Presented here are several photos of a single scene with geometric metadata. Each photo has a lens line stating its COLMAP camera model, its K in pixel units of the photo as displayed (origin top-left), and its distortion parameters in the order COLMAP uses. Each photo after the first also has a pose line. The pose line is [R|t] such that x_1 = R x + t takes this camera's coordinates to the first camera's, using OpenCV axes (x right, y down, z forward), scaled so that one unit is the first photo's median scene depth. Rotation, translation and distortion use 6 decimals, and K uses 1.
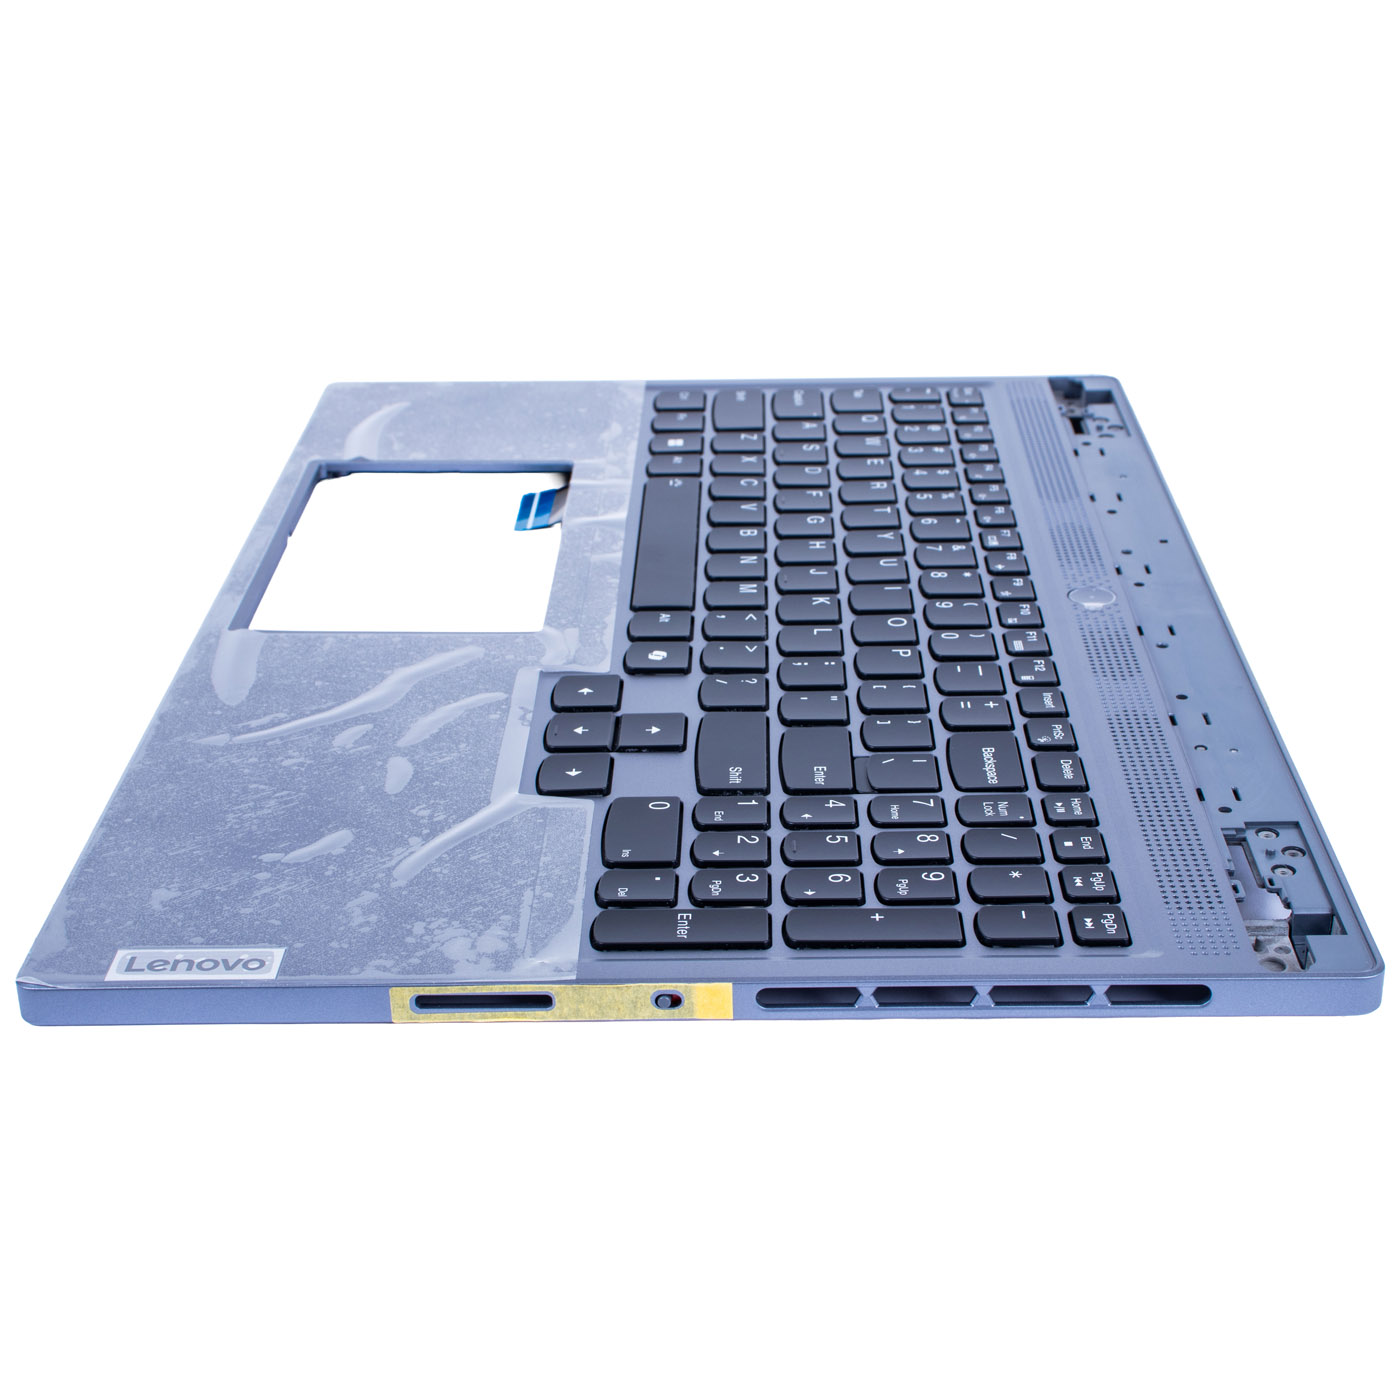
lens RADIAL K [[2280.4, 0, 700.0], [0, 2280.4, 700.0], [0, 0, 1]] dist [0.002514, -0.002329]
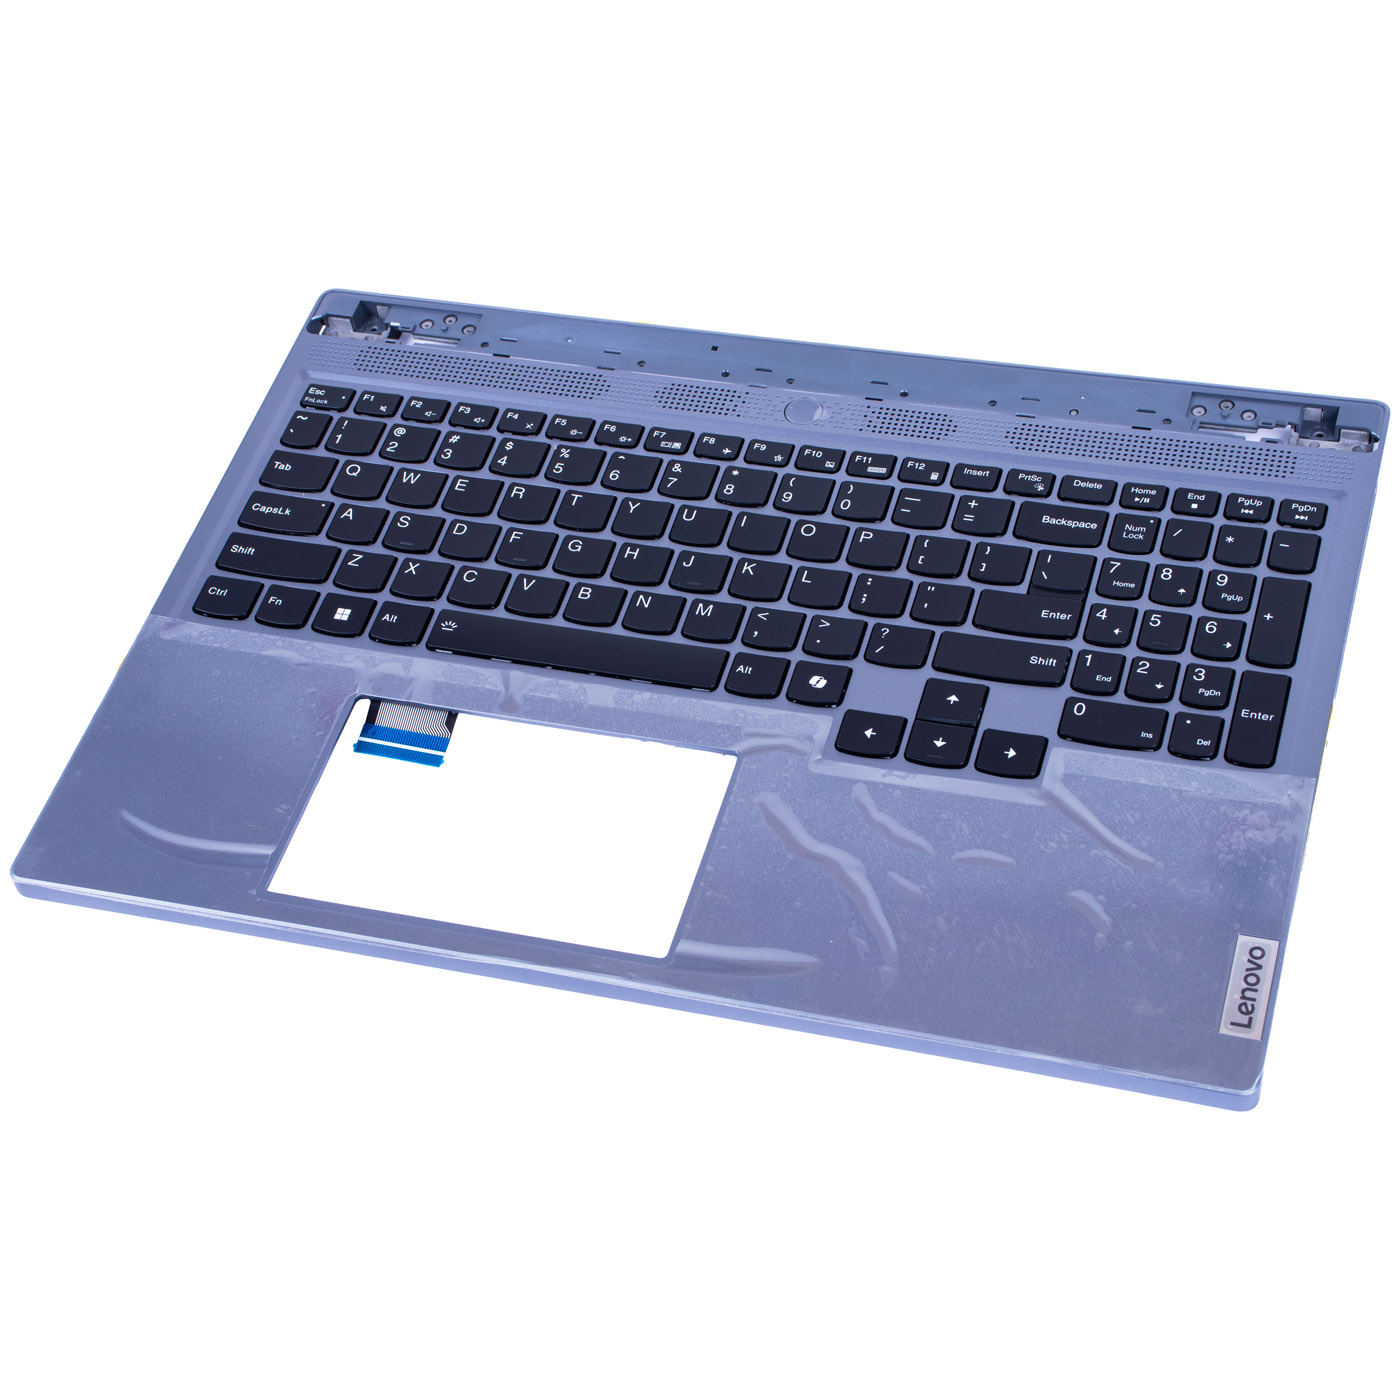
lens RADIAL K [[2808.4, 0, 700.0], [0, 2808.4, 700.0], [0, 0, 1]] dist [0.071500, 0.266180]
pose [[0.266254, -0.747129, 0.609022, -1.000043], [0.528646, 0.641513, 0.555872, -0.920913], [-0.806003, 0.173954, 0.565772, 0.215619]]
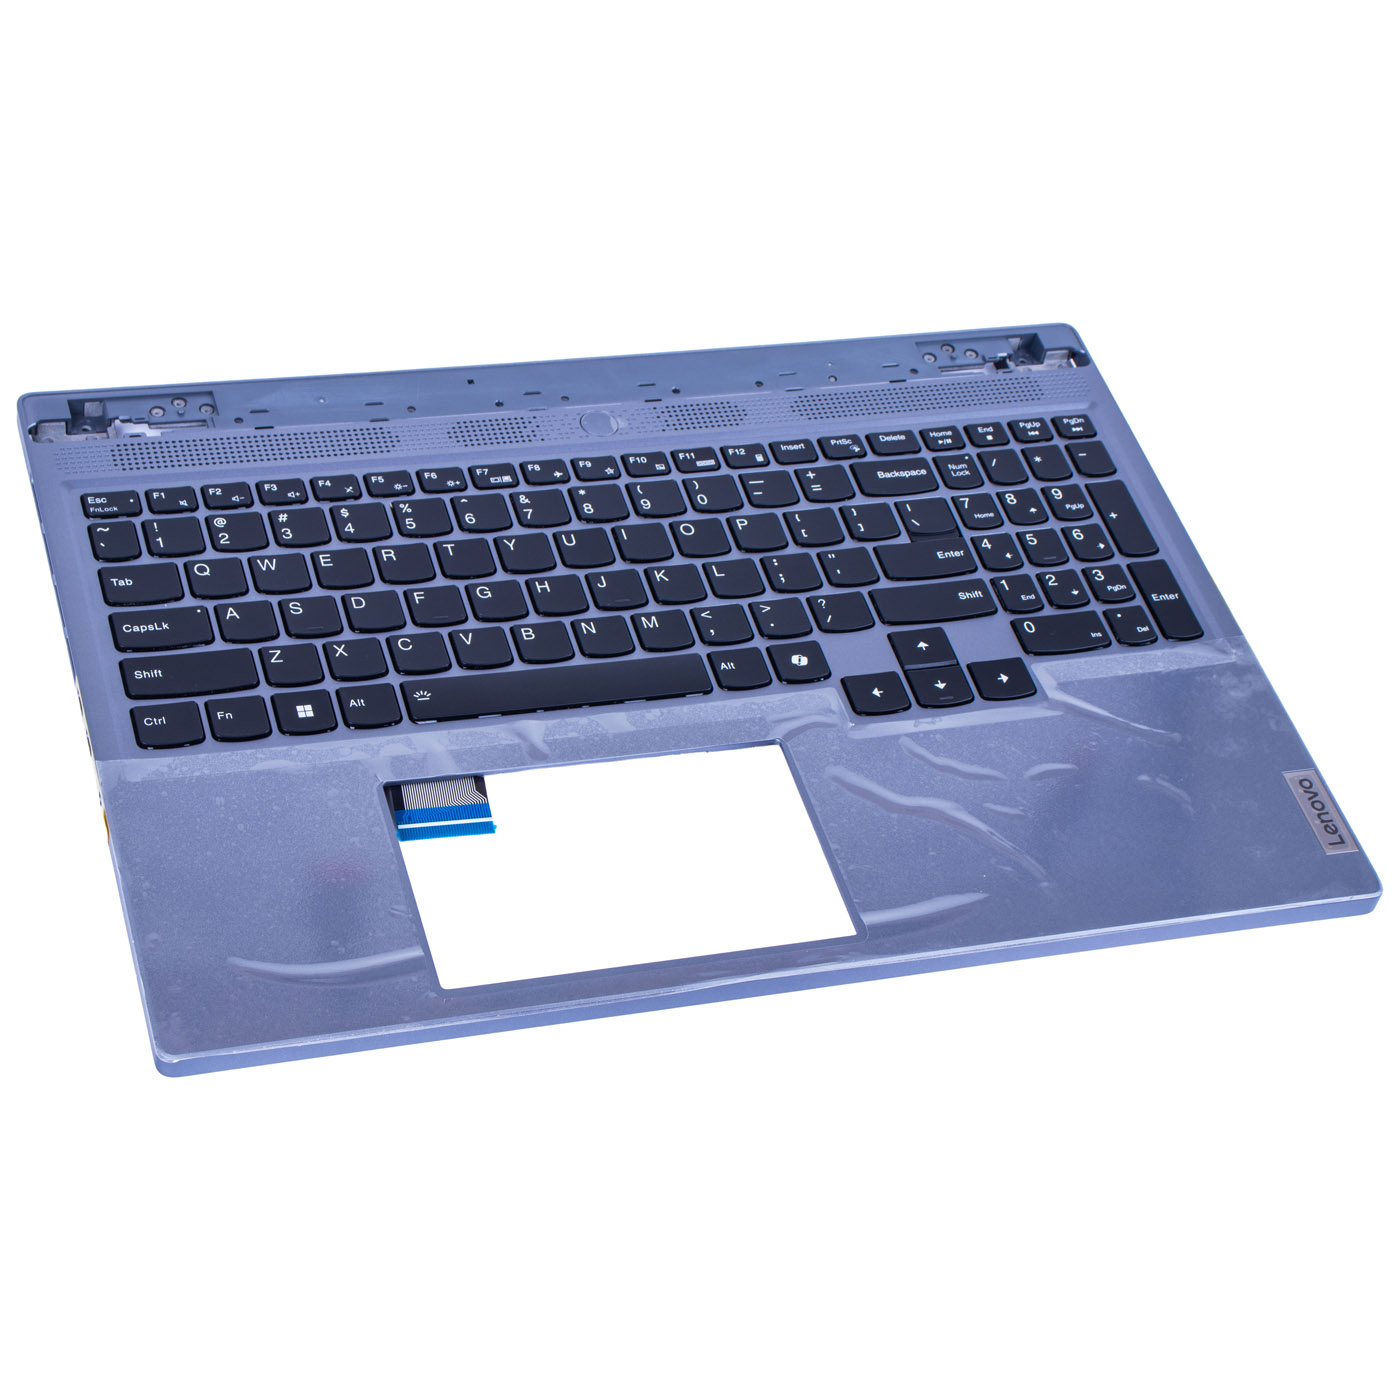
lens RADIAL K [[3087.9, 0, 656.4], [0, 3087.9, 702.4], [0, 0, 1]] dist [0.119677, 0.155965]
pose [[-0.292842, -0.722466, 0.626328, -1.127340], [0.277283, 0.562729, 0.778749, -1.415268], [-0.915073, 0.401720, 0.035537, 1.070396]]
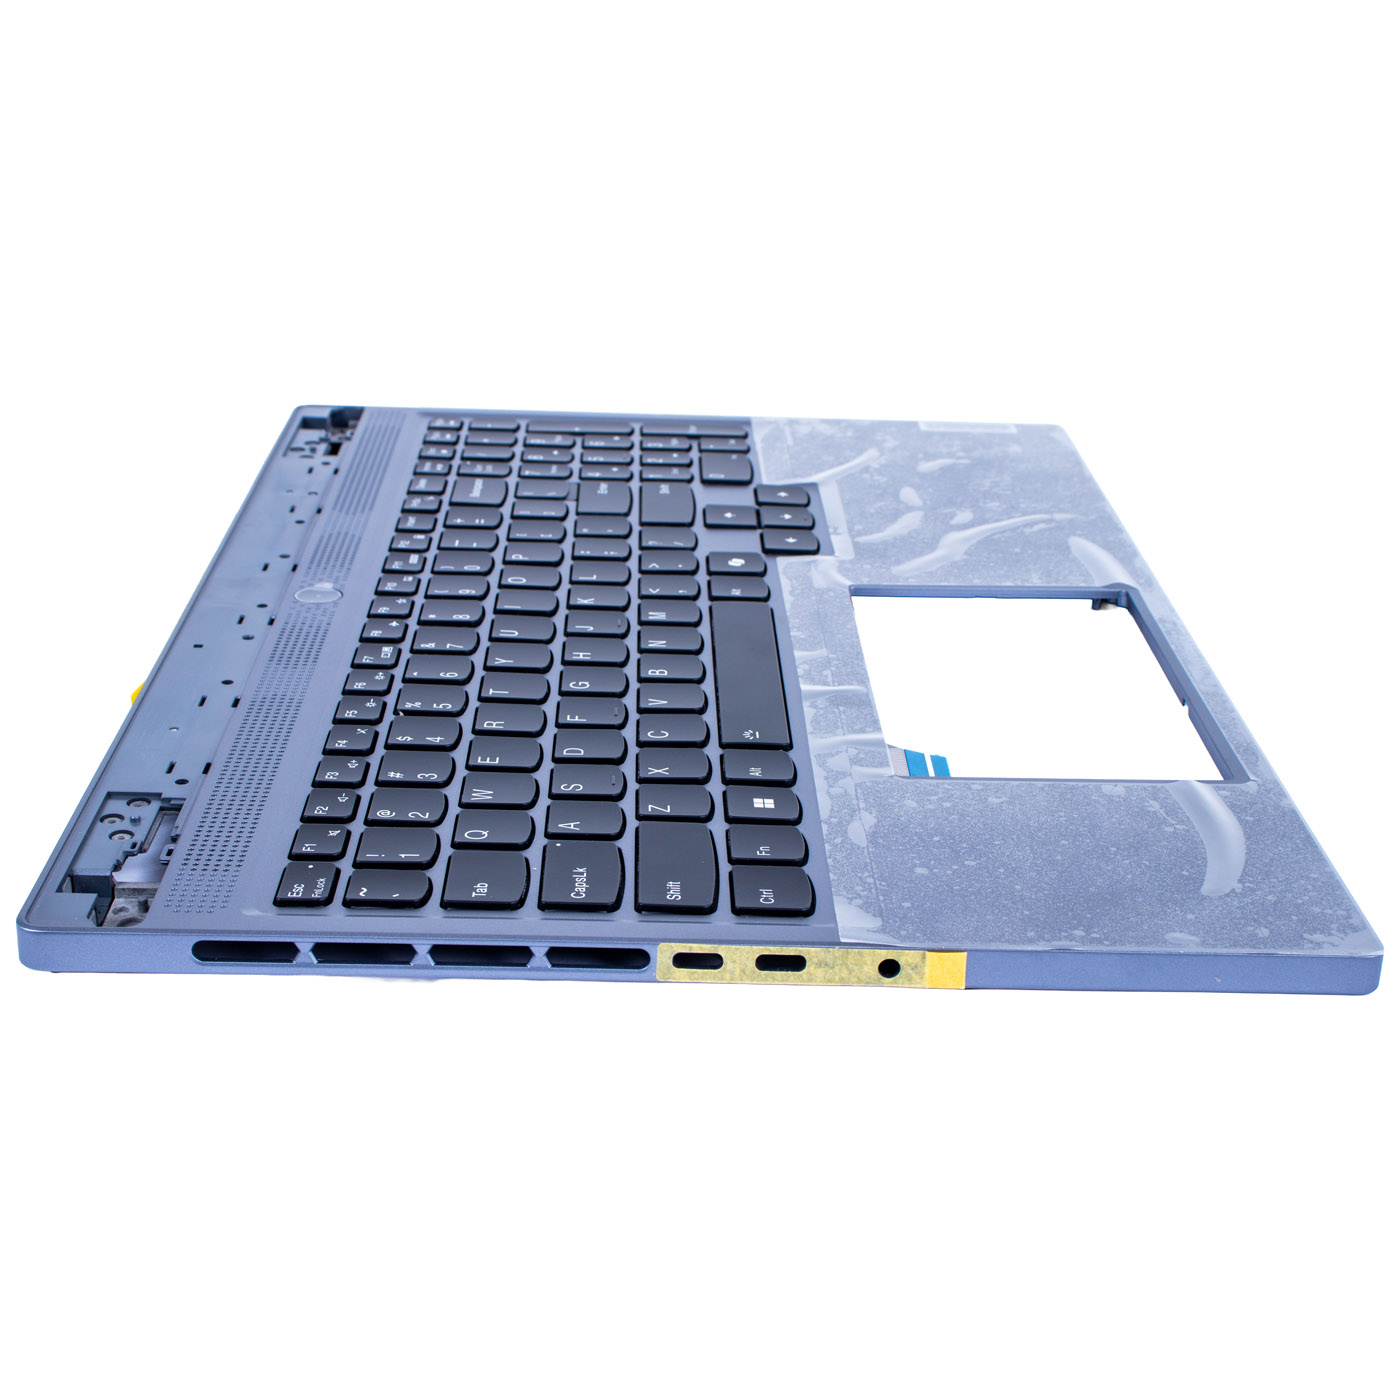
lens RADIAL K [[2280.4, 0, 700.0], [0, 2280.4, 700.0], [0, 0, 1]] dist [0.002514, -0.002329]
pose [[-0.998814, -0.006205, -0.048292, 0.056389], [-0.040496, 0.656545, 0.753199, -0.865999], [0.027032, 0.754262, -0.656017, 1.879617]]
